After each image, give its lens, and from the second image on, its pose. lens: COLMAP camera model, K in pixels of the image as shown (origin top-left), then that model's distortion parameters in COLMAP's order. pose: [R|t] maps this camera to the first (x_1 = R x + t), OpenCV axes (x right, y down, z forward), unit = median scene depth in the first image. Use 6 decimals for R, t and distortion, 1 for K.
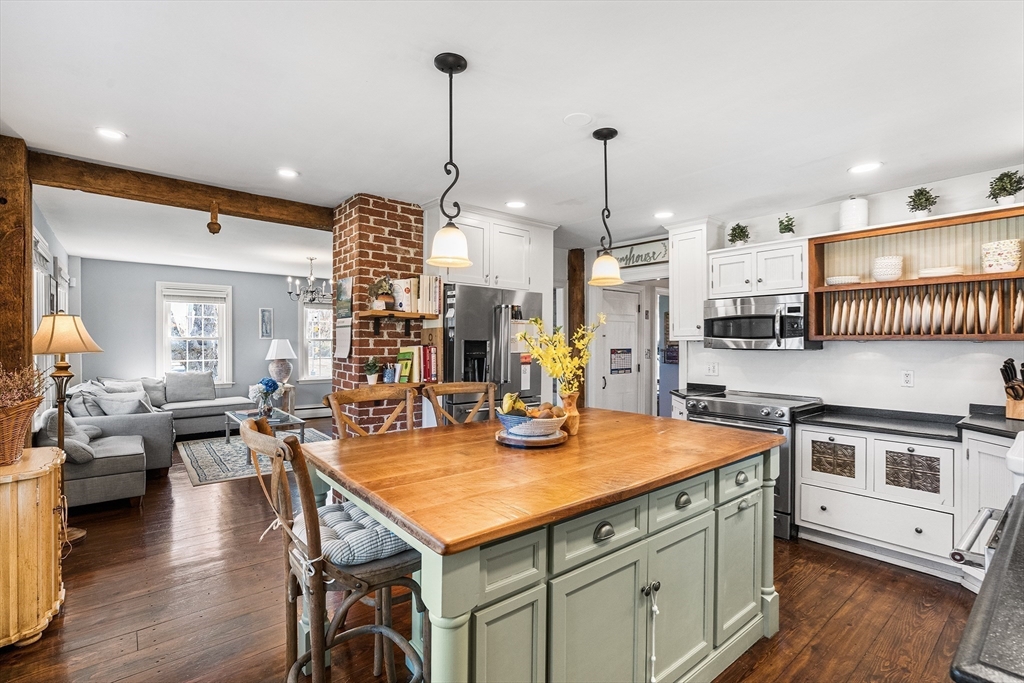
lens RADIAL K [[470.8, 0, 511.0], [0, 470.8, 343.8], [0, 0, 1]] dist [-0.008107, 0.001209]
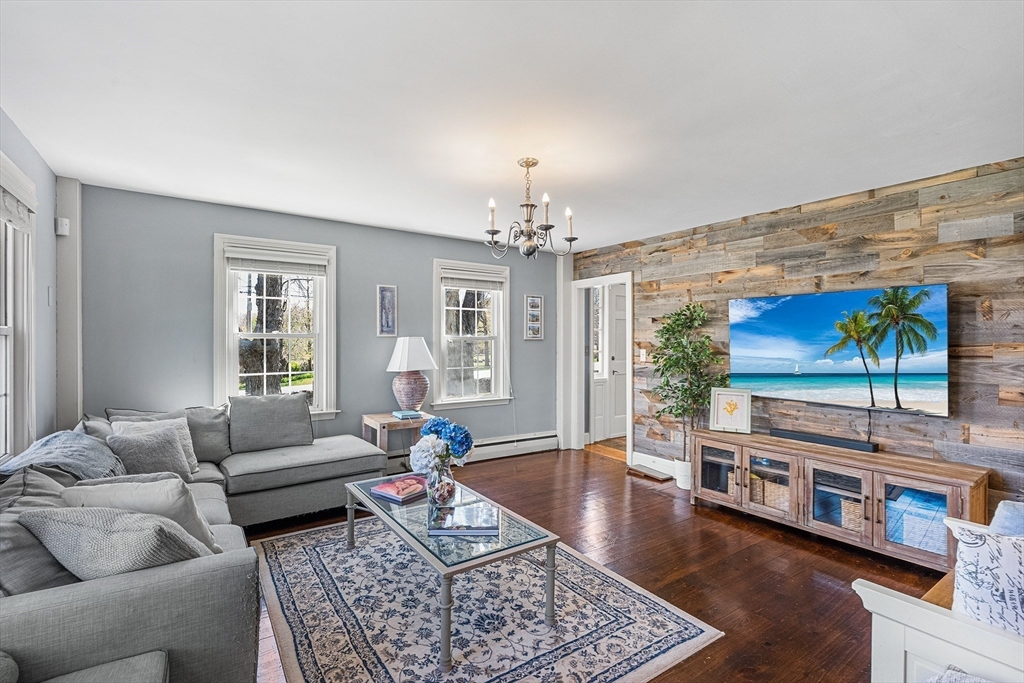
lens RADIAL K [[470.8, 0, 511.9], [0, 470.8, 338.8], [0, 0, 1]] dist [-0.008107, 0.001209]
pose [[0.996519, -0.000007, -0.083370, -0.330477], [-0.000811, 0.999952, -0.009777, -0.001638], [0.083366, 0.009811, 0.996471, 0.438160]]
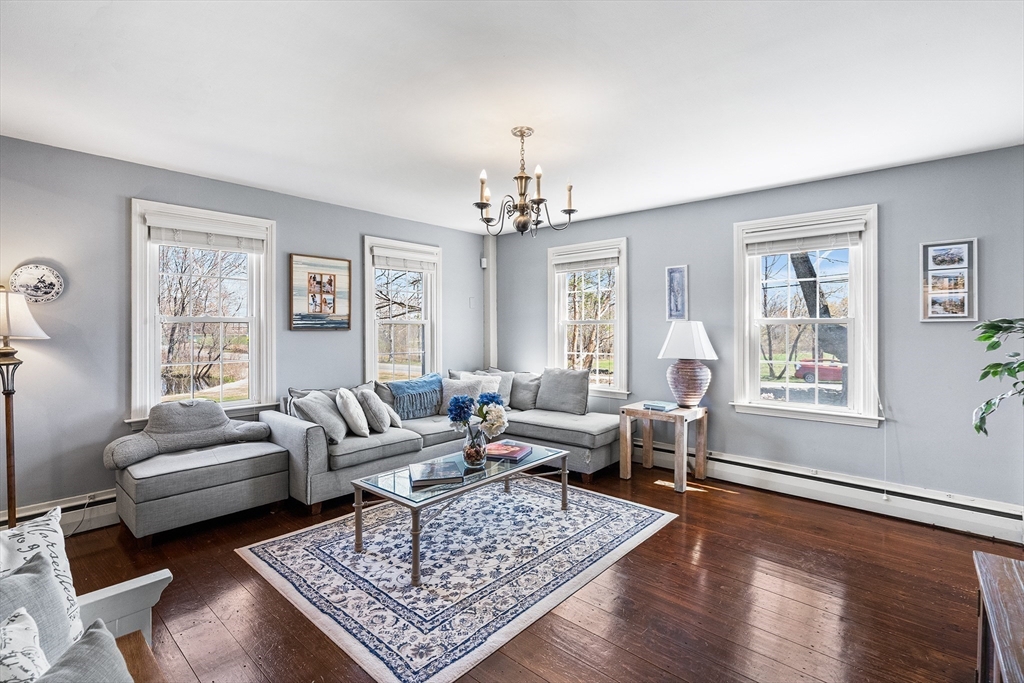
lens RADIAL K [[470.8, 0, 492.9], [0, 470.8, 328.1], [0, 0, 1]] dist [-0.008107, 0.001209]
pose [[0.137703, -0.002799, -0.990470, 0.000986], [-0.004908, 0.999982, -0.003509, 0.000980], [0.990461, 0.005345, 0.137687, 0.749996]]
